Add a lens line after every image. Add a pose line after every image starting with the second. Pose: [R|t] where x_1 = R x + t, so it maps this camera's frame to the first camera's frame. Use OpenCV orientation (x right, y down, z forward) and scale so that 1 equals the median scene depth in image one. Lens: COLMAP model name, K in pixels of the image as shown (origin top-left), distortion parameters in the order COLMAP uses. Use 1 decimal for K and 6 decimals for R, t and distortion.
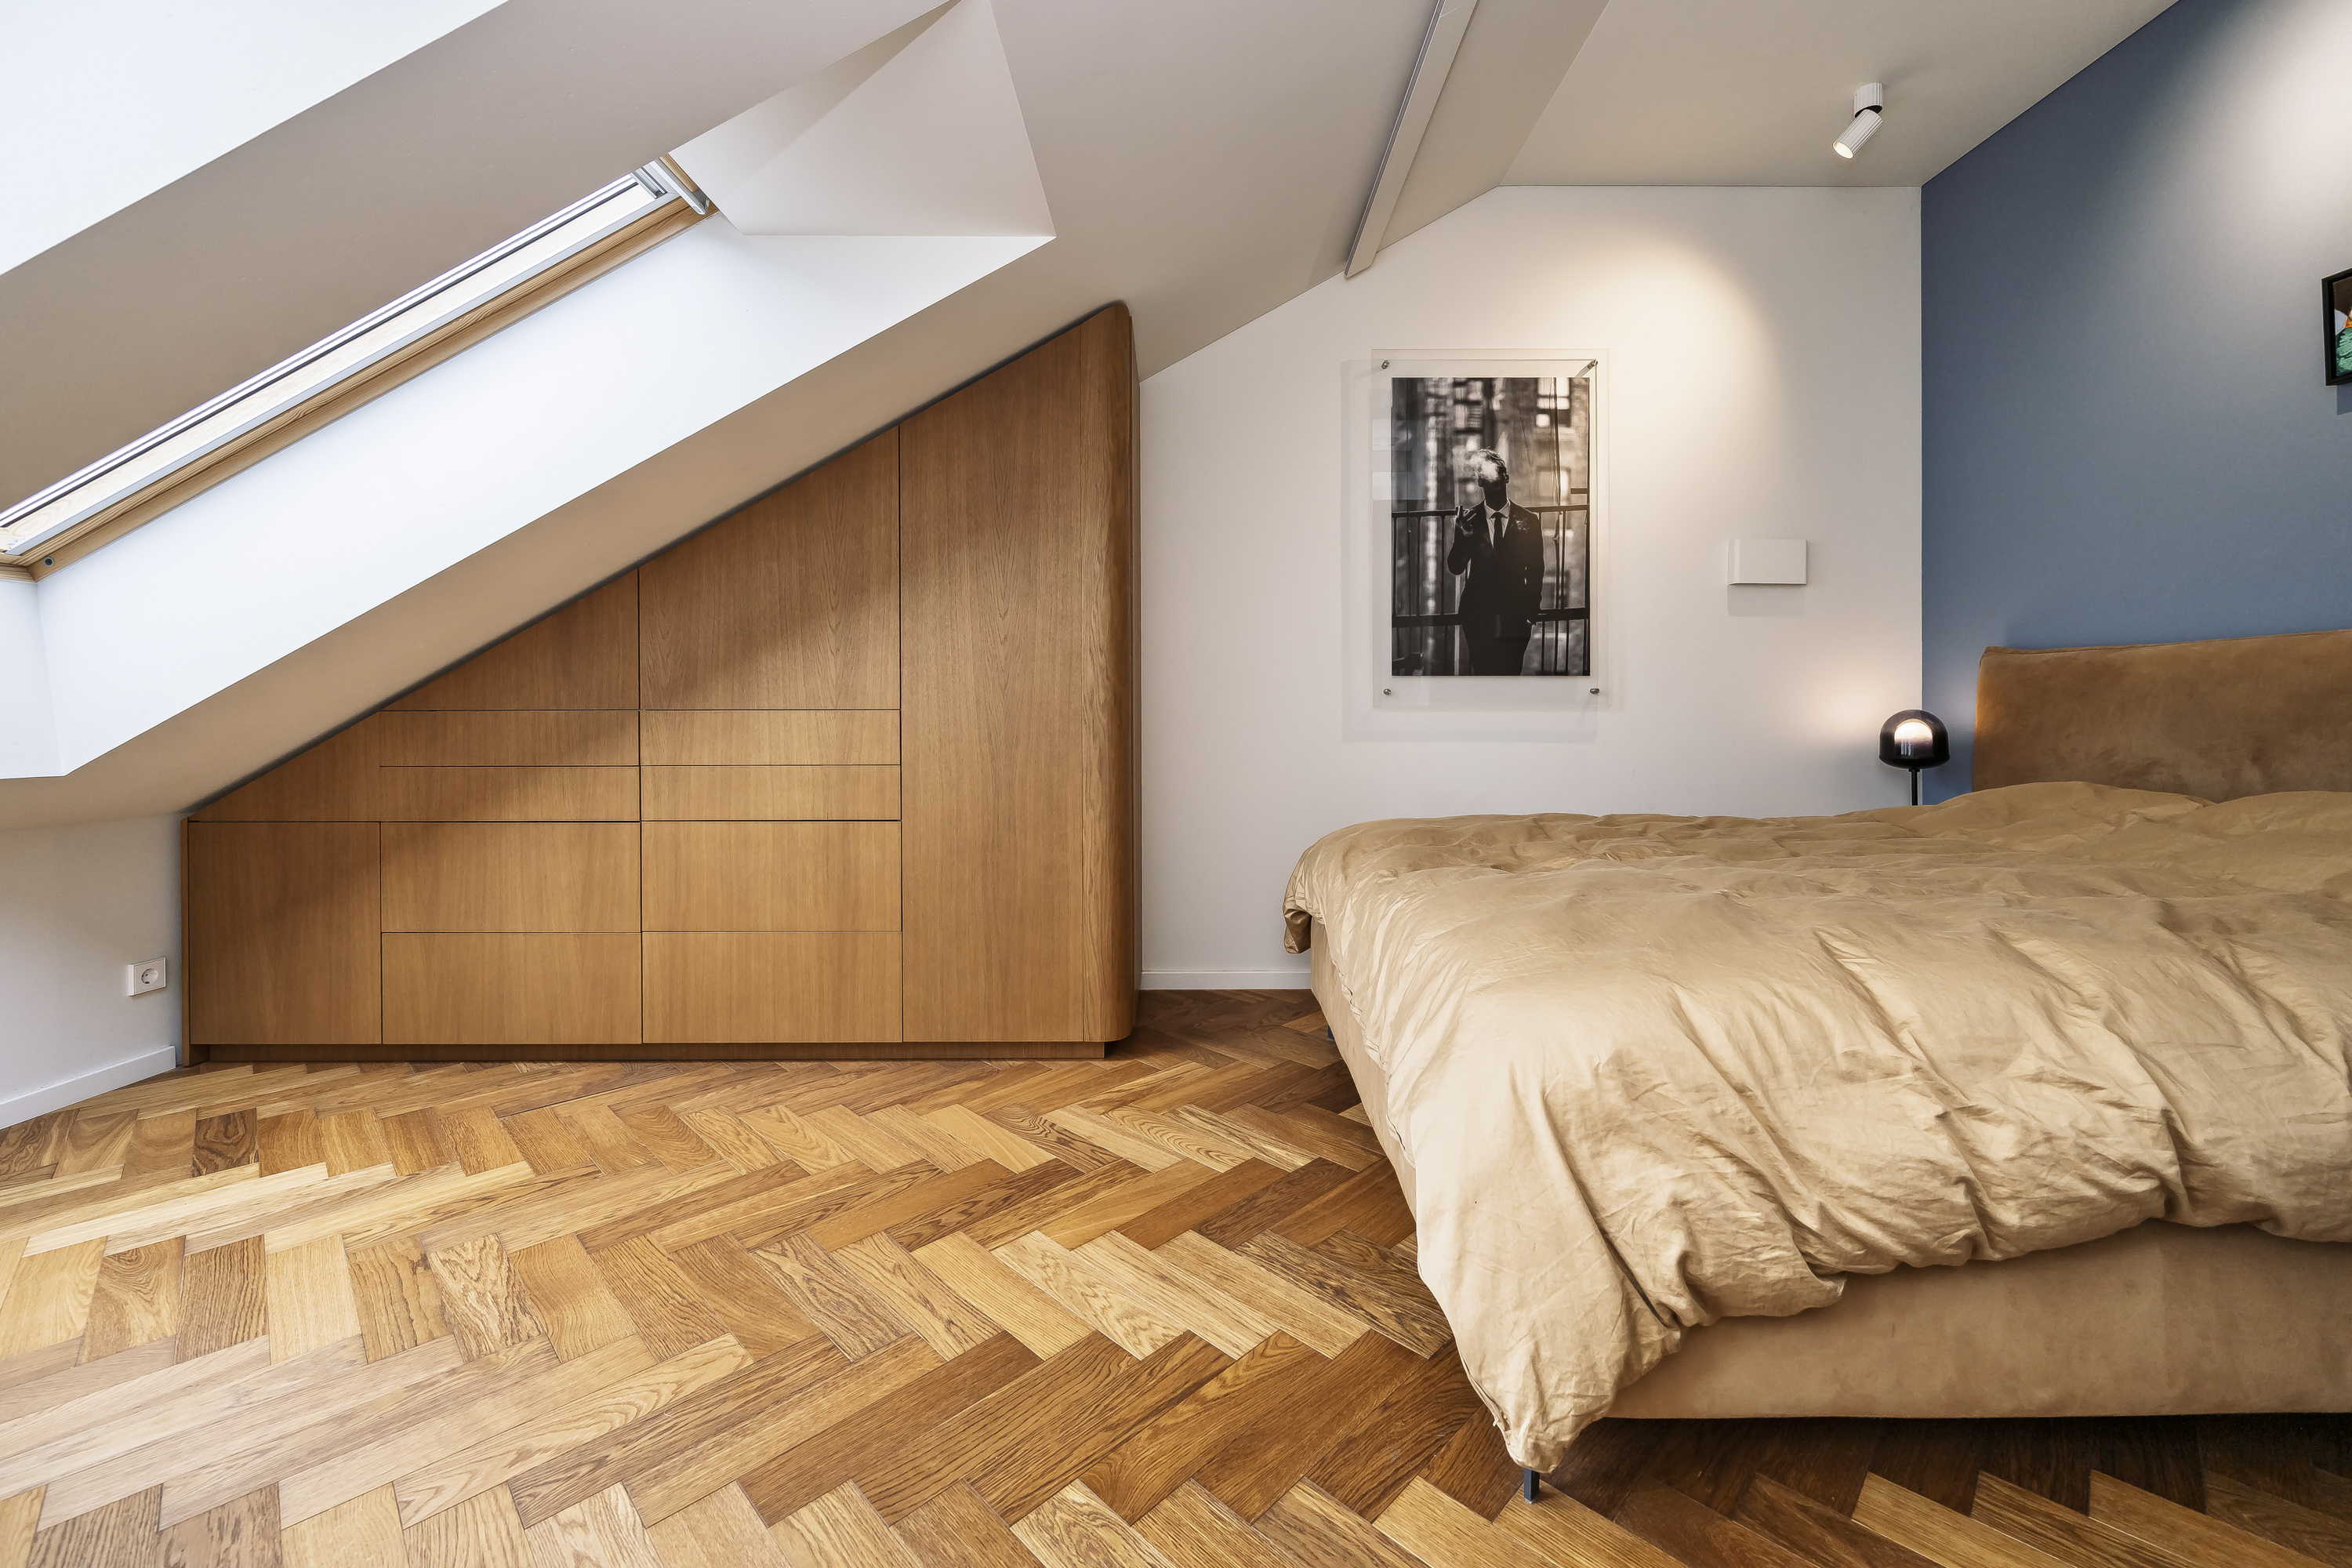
lens RADIAL K [[959.8, 0, 1185.8], [0, 959.8, 785.1], [0, 0, 1]] dist [-0.000934, -0.000399]
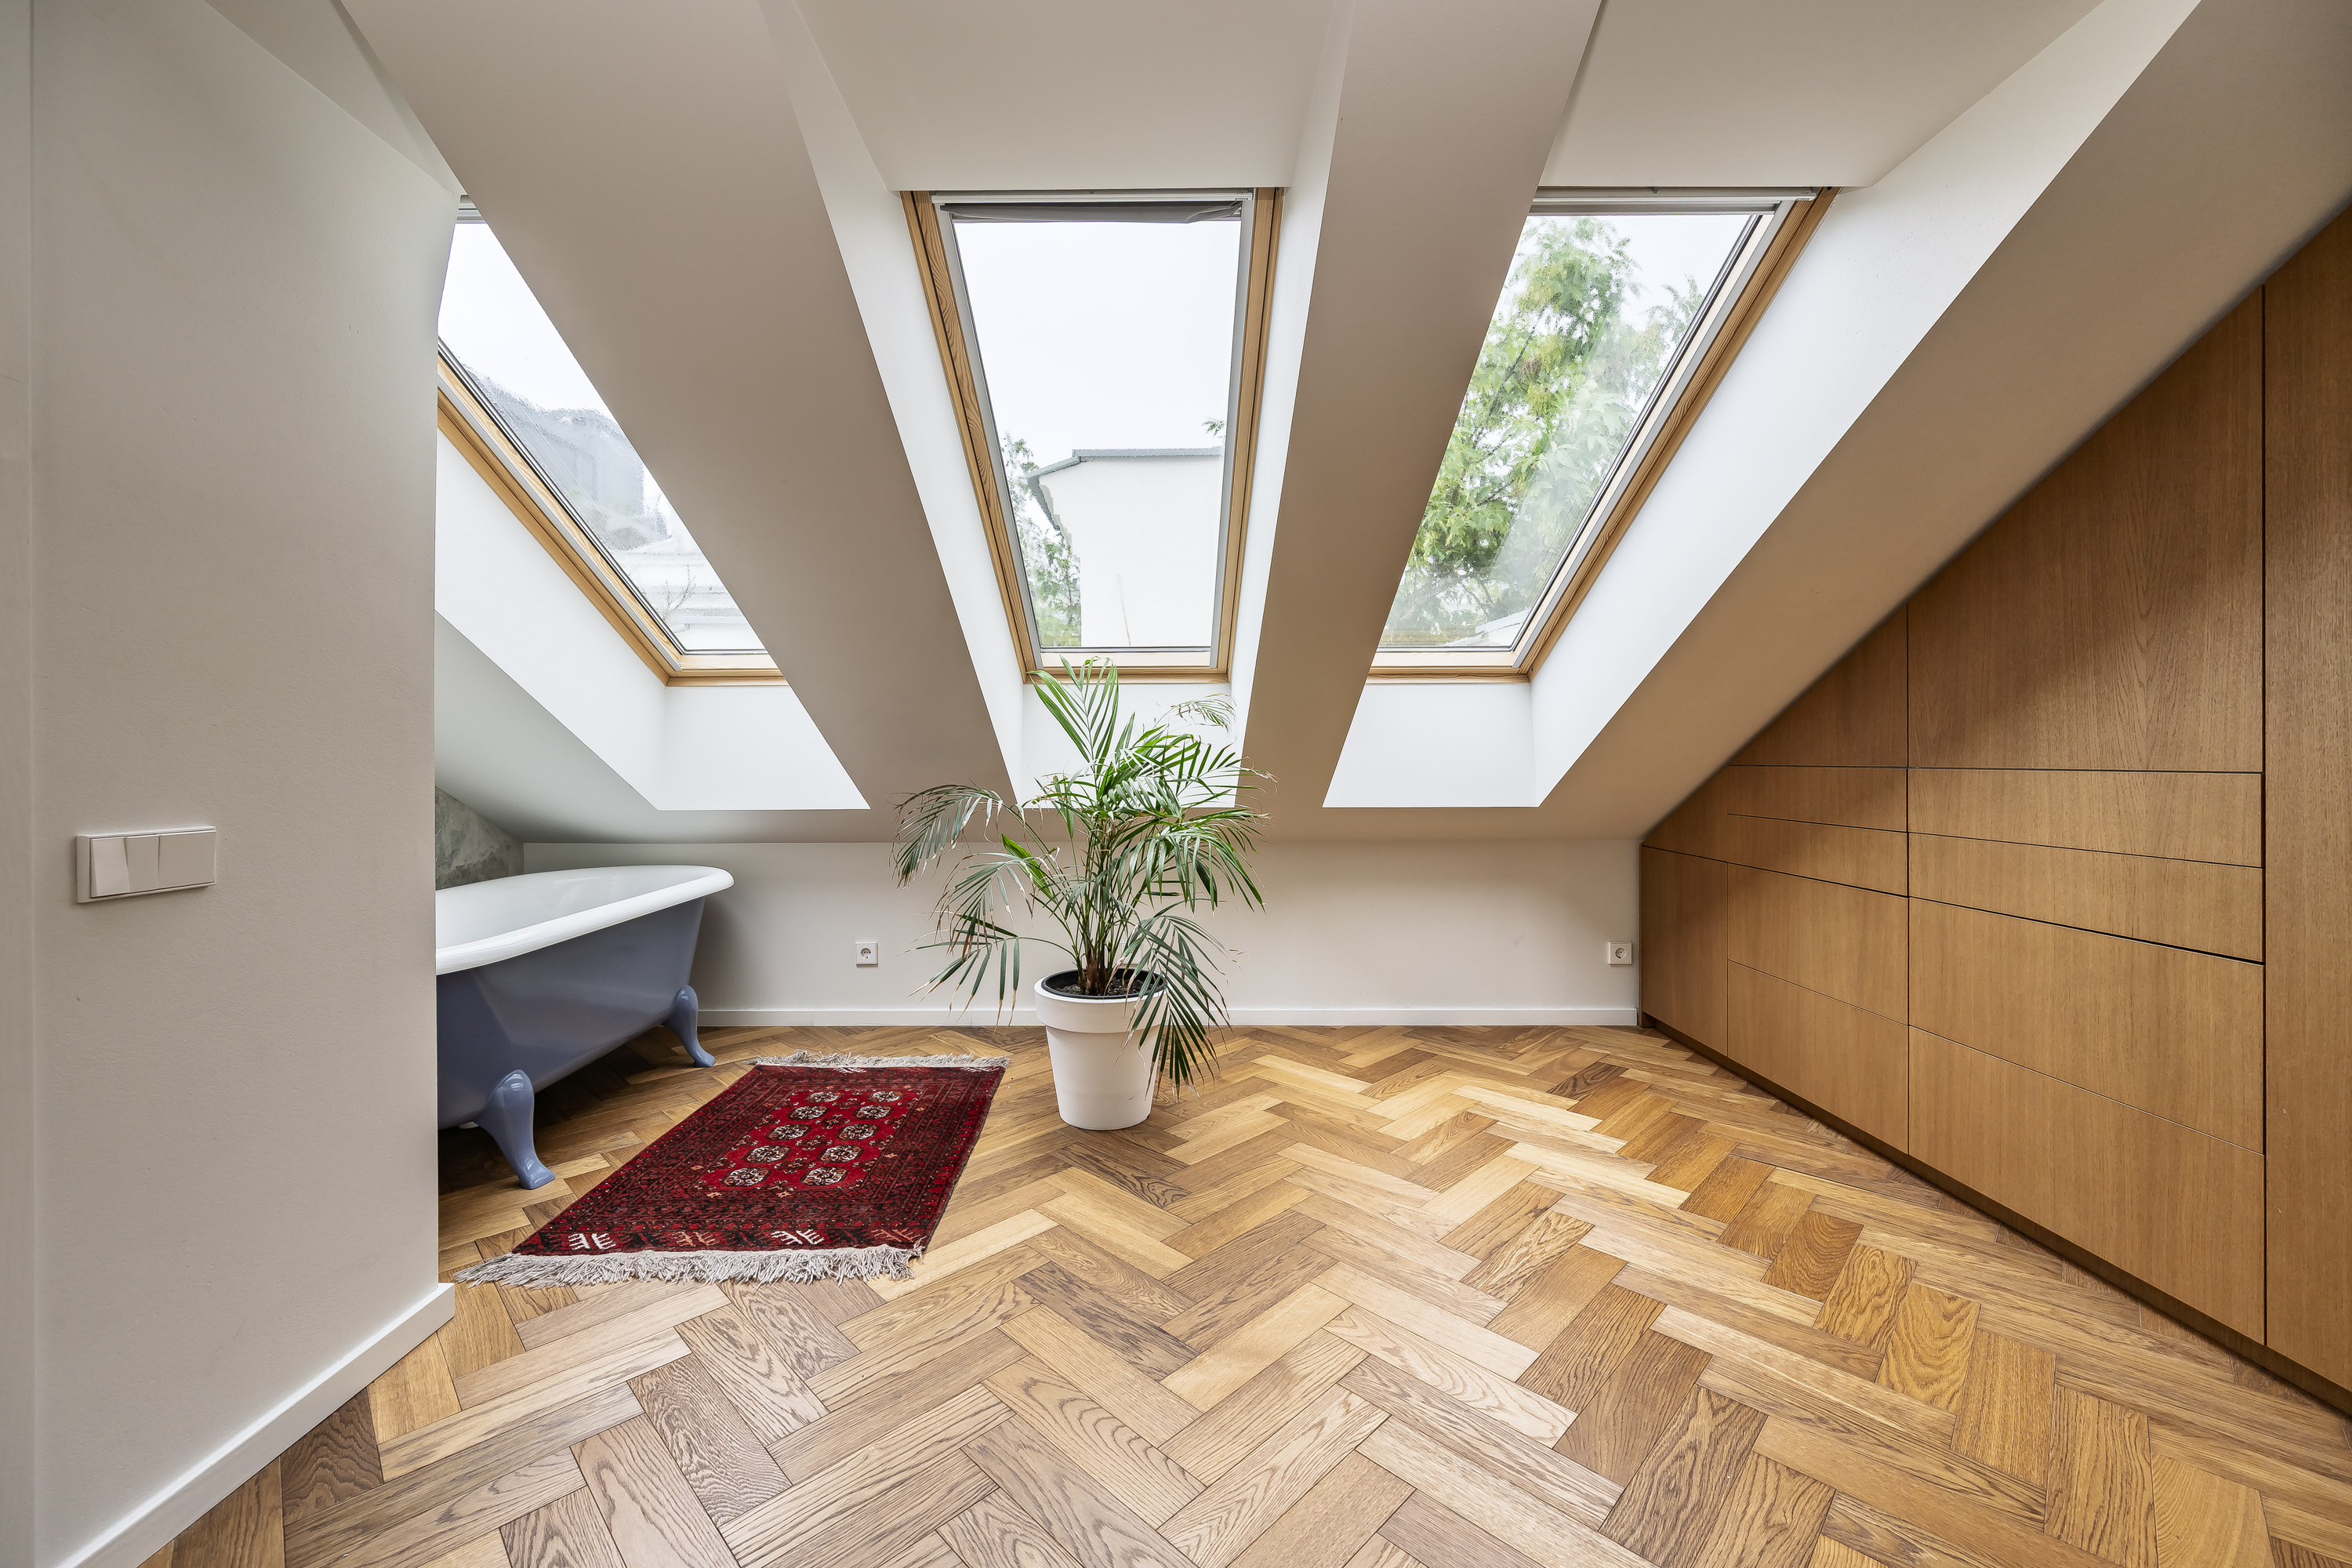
lens RADIAL K [[959.8, 0, 1185.8], [0, 959.8, 785.1], [0, 0, 1]] dist [-0.000934, -0.000399]
pose [[-0.017198, 0.033367, -0.999295, 0.305186], [-0.077130, 0.996421, 0.034598, -0.042380], [0.996873, 0.077670, -0.014563, 0.362098]]
